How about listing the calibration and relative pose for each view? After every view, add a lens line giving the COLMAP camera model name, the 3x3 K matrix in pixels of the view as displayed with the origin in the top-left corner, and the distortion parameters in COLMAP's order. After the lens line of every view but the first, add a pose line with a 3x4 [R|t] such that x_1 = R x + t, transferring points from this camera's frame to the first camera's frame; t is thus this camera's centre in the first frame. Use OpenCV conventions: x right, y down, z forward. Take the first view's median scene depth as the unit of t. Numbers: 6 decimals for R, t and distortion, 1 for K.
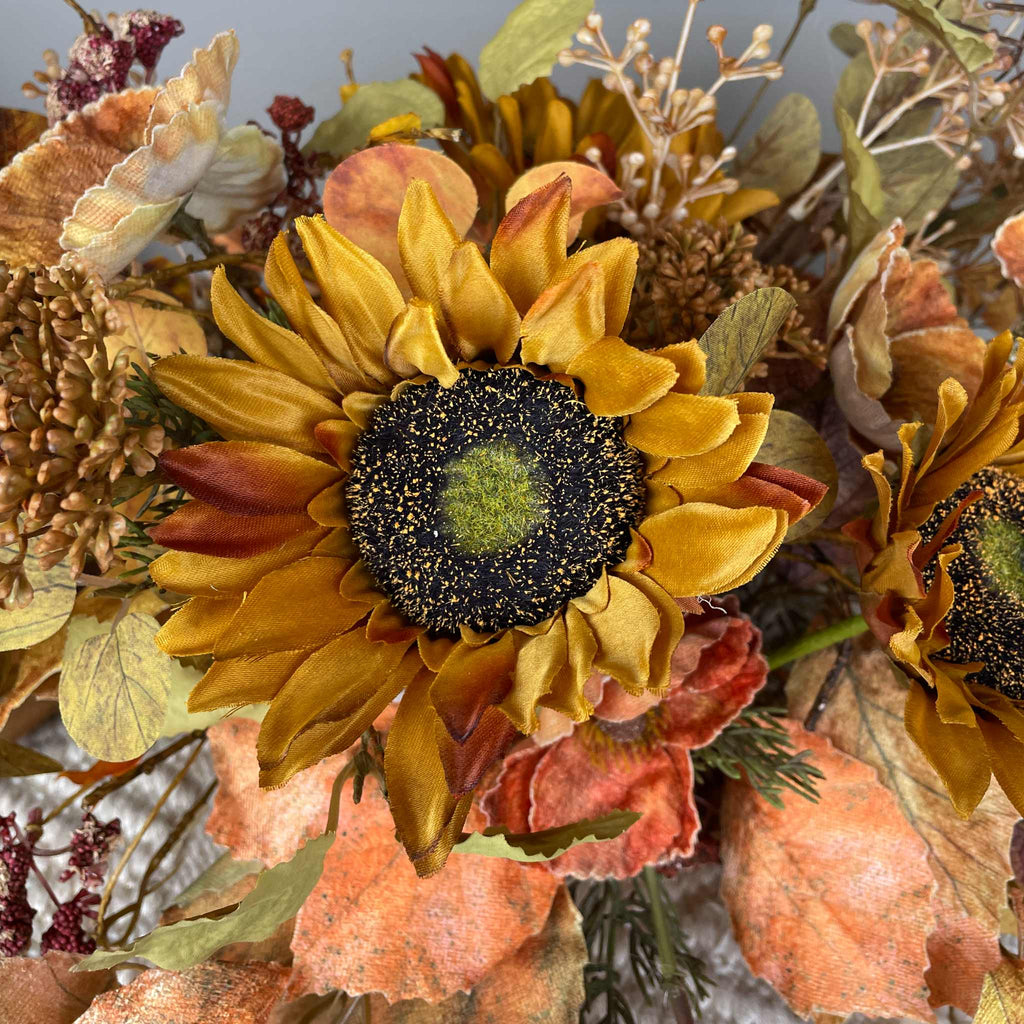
lens RADIAL K [[1052.5, 0, 511.8], [0, 1052.5, 362.7], [0, 0, 1]] dist [0.086650, -0.144701]
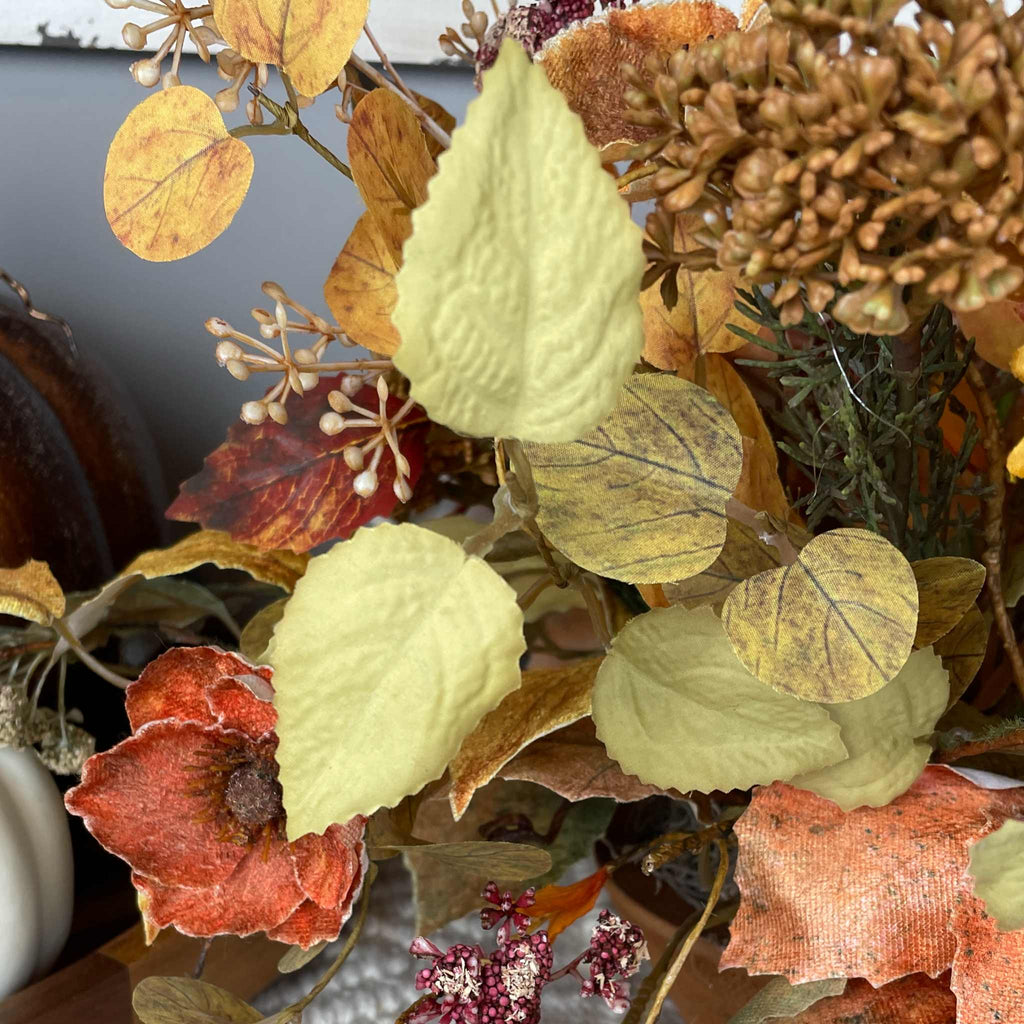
lens RADIAL K [[1385.1, 0, 476.9], [0, 1385.1, 721.1], [0, 0, 1]] dist [0.112342, -0.244704]
pose [[0.998861, 0.019487, 0.043546, -0.633756], [-0.015079, 0.994936, -0.099371, 0.462982], [-0.045262, 0.098601, 0.994097, 0.035670]]
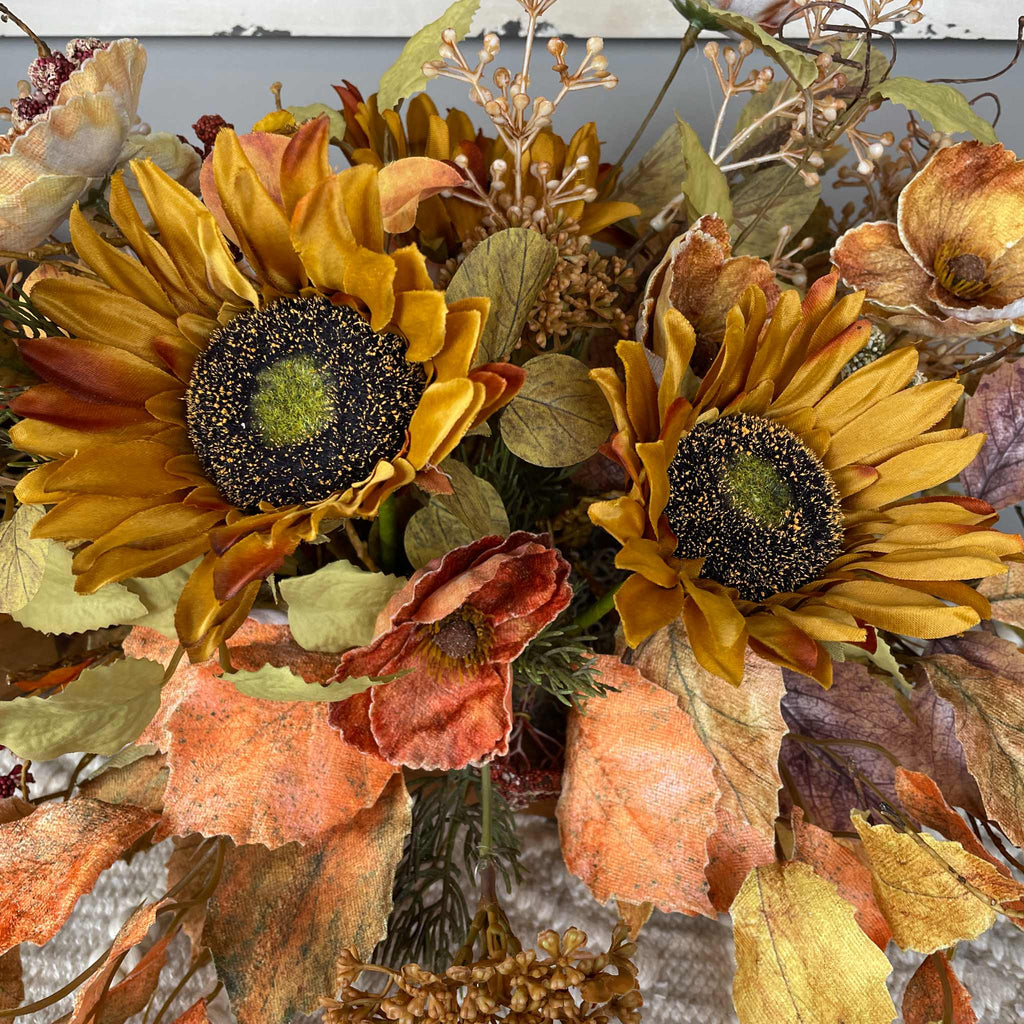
lens RADIAL K [[1050.5, 0, 506.1], [0, 1050.5, 515.7], [0, 0, 1]] dist [0.074236, -0.126841]
pose [[0.994945, 0.033405, -0.094698, 0.312151], [-0.031858, 0.999334, 0.017802, 0.207969], [0.095229, -0.014695, 0.995347, -0.176759]]
